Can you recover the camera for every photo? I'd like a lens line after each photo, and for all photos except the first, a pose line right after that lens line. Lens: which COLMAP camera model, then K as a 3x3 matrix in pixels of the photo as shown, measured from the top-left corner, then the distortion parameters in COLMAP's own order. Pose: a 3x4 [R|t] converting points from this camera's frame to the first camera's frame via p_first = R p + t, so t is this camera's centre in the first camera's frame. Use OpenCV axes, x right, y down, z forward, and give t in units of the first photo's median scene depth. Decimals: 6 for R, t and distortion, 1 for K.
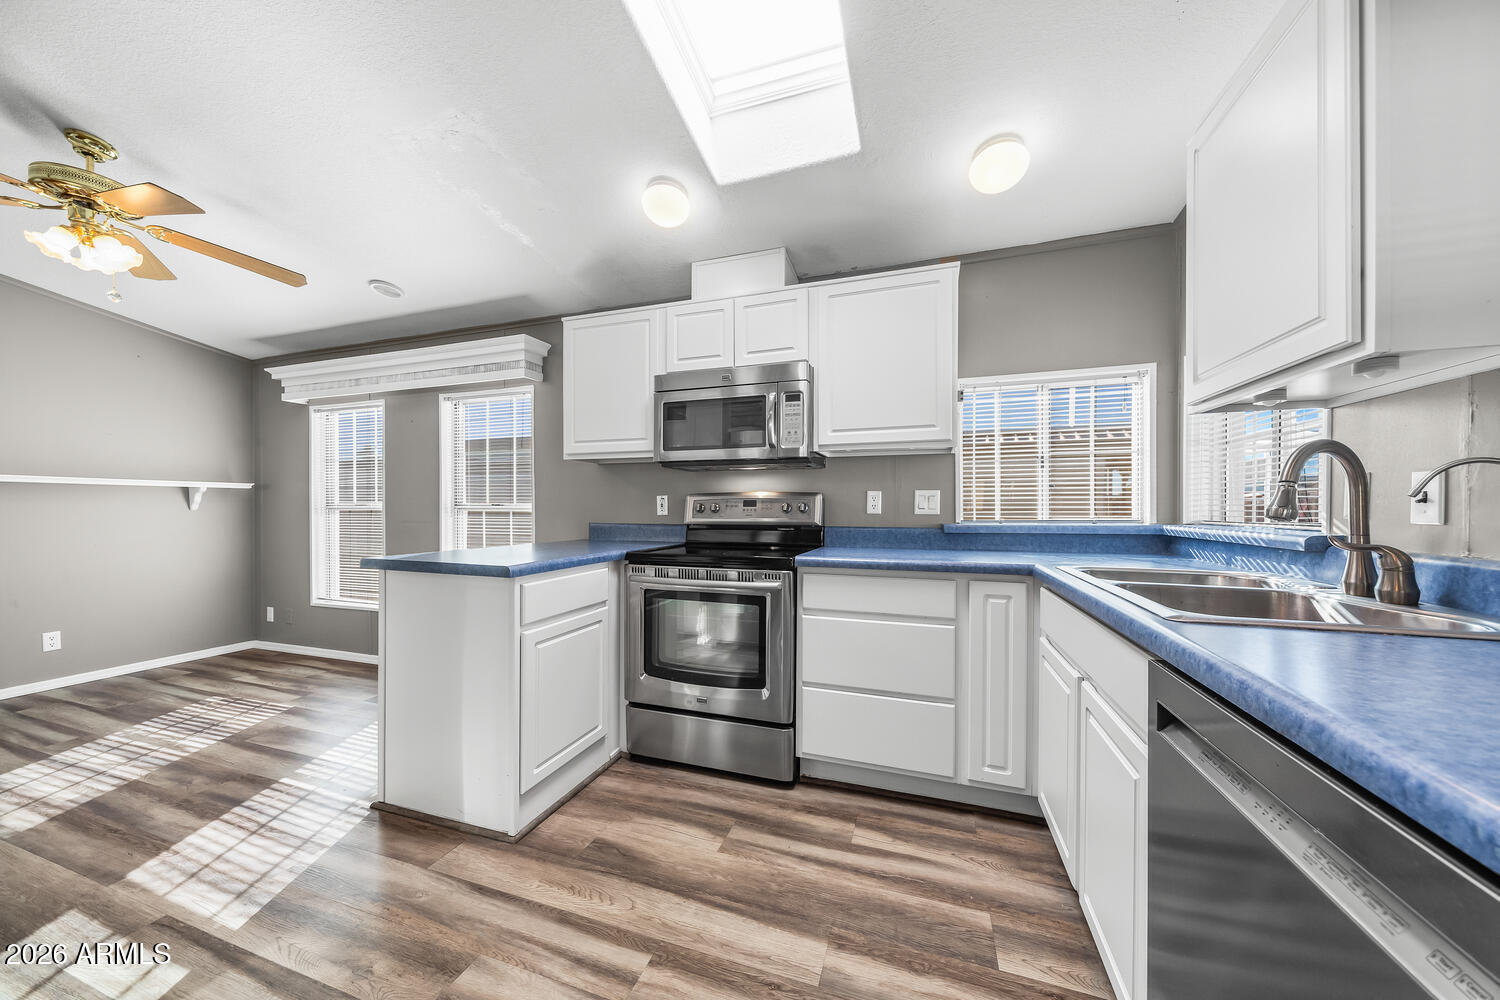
lens RADIAL K [[513.7, 0, 753.9], [0, 513.7, 507.2], [0, 0, 1]] dist [0.001576, -0.001345]
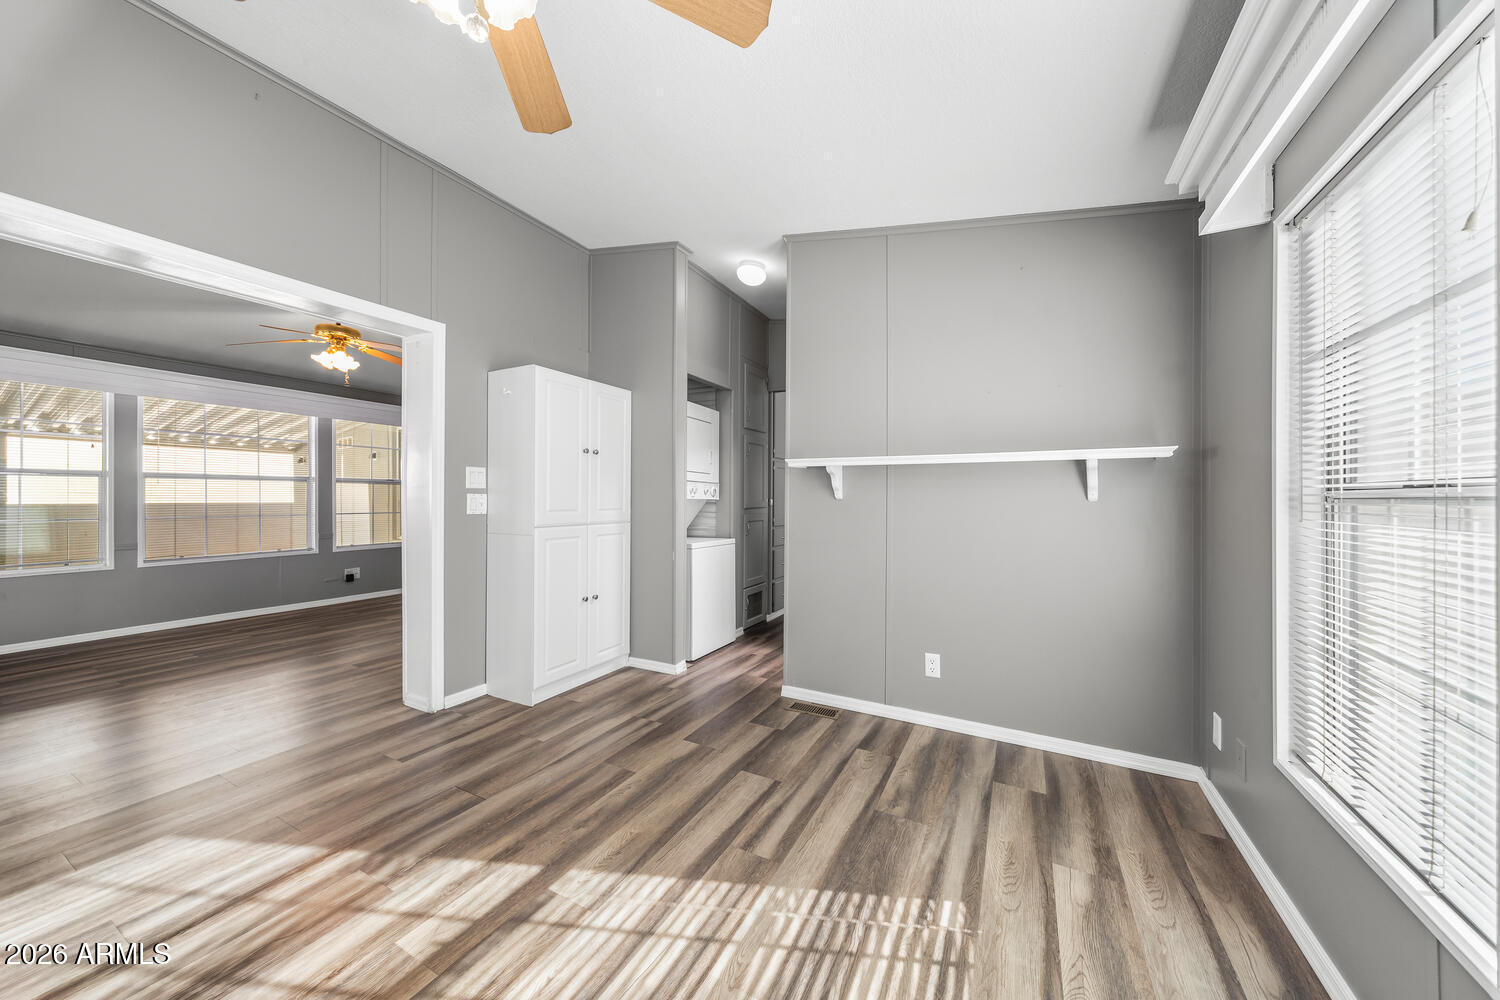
lens RADIAL K [[513.7, 0, 744.5], [0, 513.7, 497.5], [0, 0, 1]] dist [0.001576, -0.001345]
pose [[-0.170609, 0.001510, -0.985338, -0.639906], [0.001872, 0.999998, 0.001208, 0.002113], [0.985337, -0.001638, -0.170612, 1.005976]]
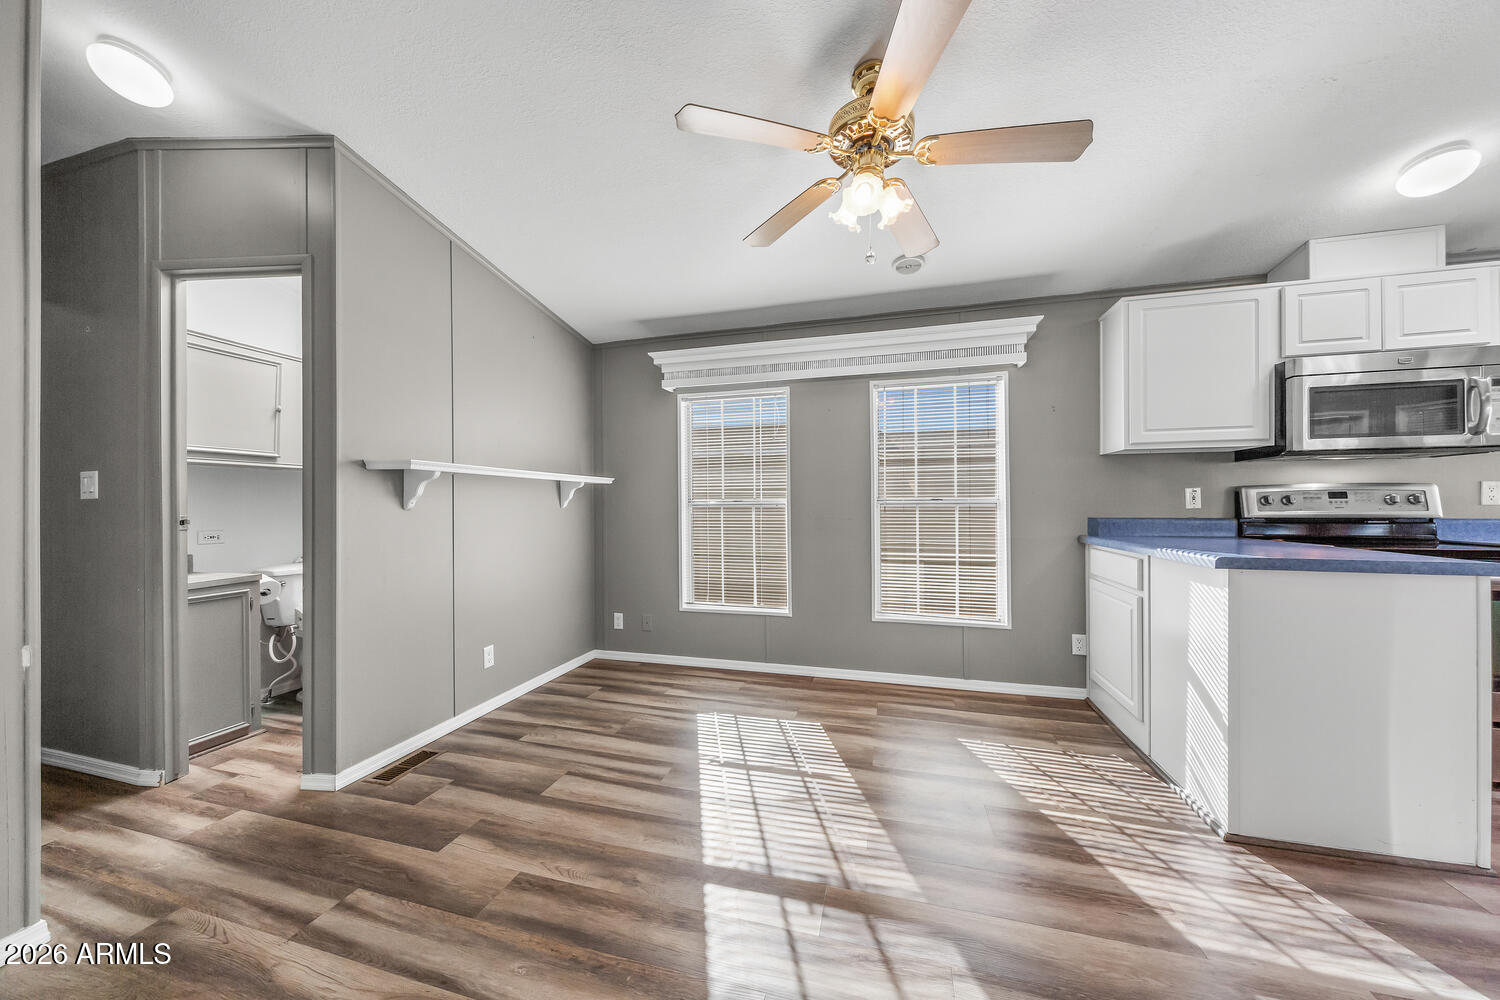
lens RADIAL K [[513.7, 0, 742.9], [0, 513.7, 494.5], [0, 0, 1]] dist [0.001576, -0.001345]
pose [[0.998963, -0.004984, 0.045256, -1.148875], [0.005801, 0.999822, -0.017942, 0.001915], [-0.045158, 0.018186, 0.998814, 0.108579]]
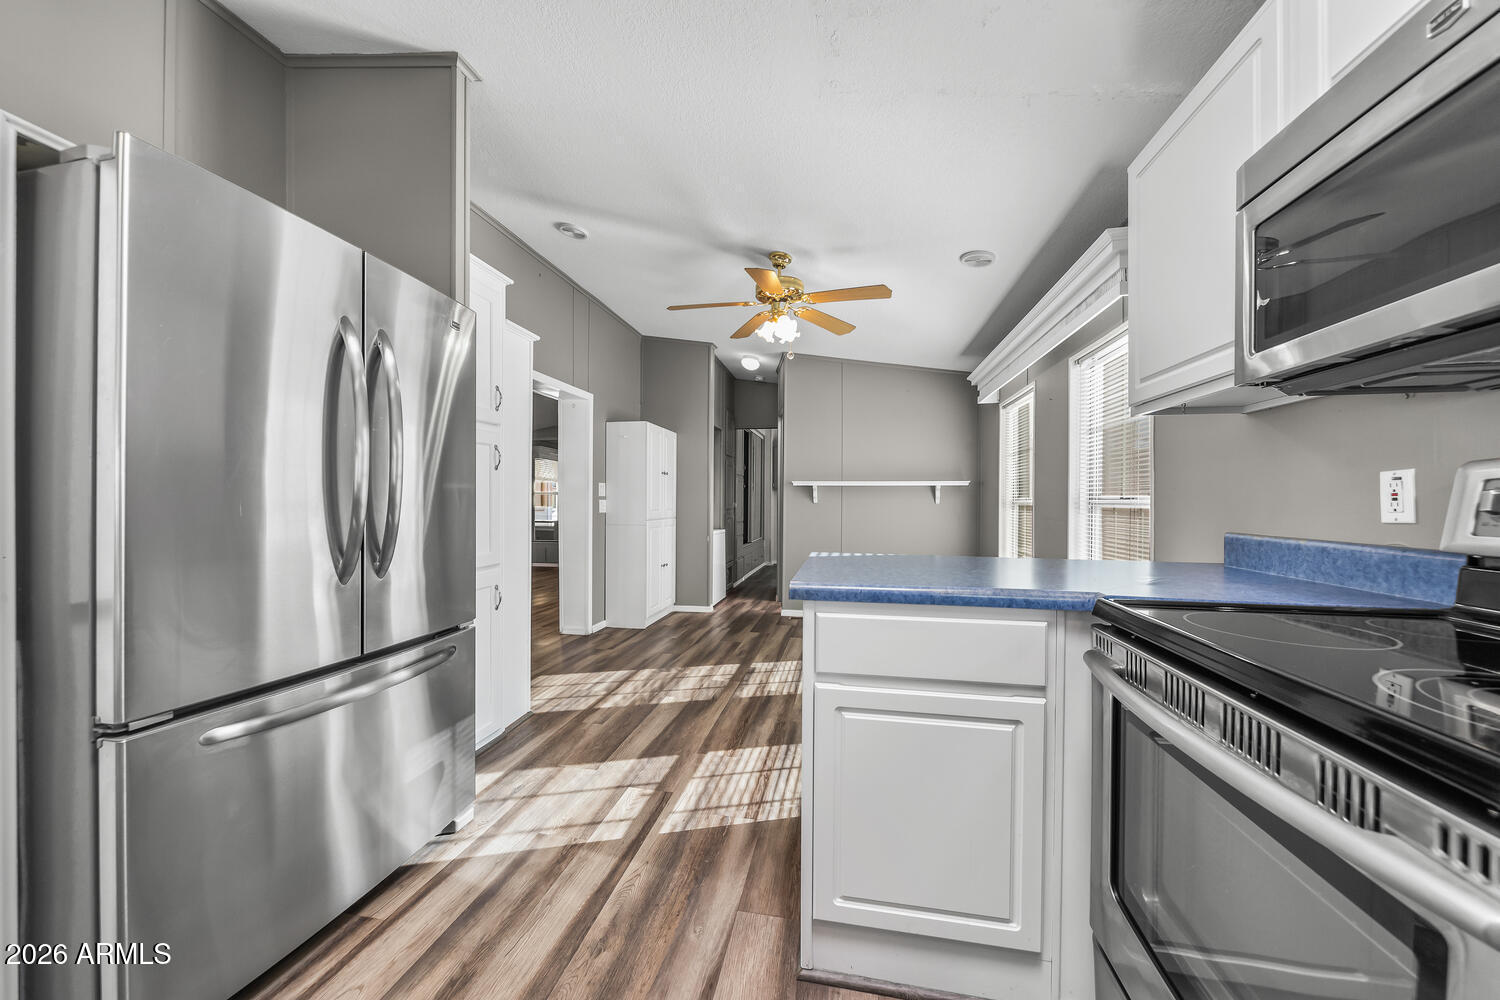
lens RADIAL K [[513.7, 0, 751.3], [0, 513.7, 505.4], [0, 0, 1]] dist [0.001576, -0.001345]
pose [[0.131940, 0.007488, -0.991229, 0.140422], [-0.000990, 0.999972, 0.007422, 0.000676], [0.991257, 0.000002, 0.131943, 0.537187]]
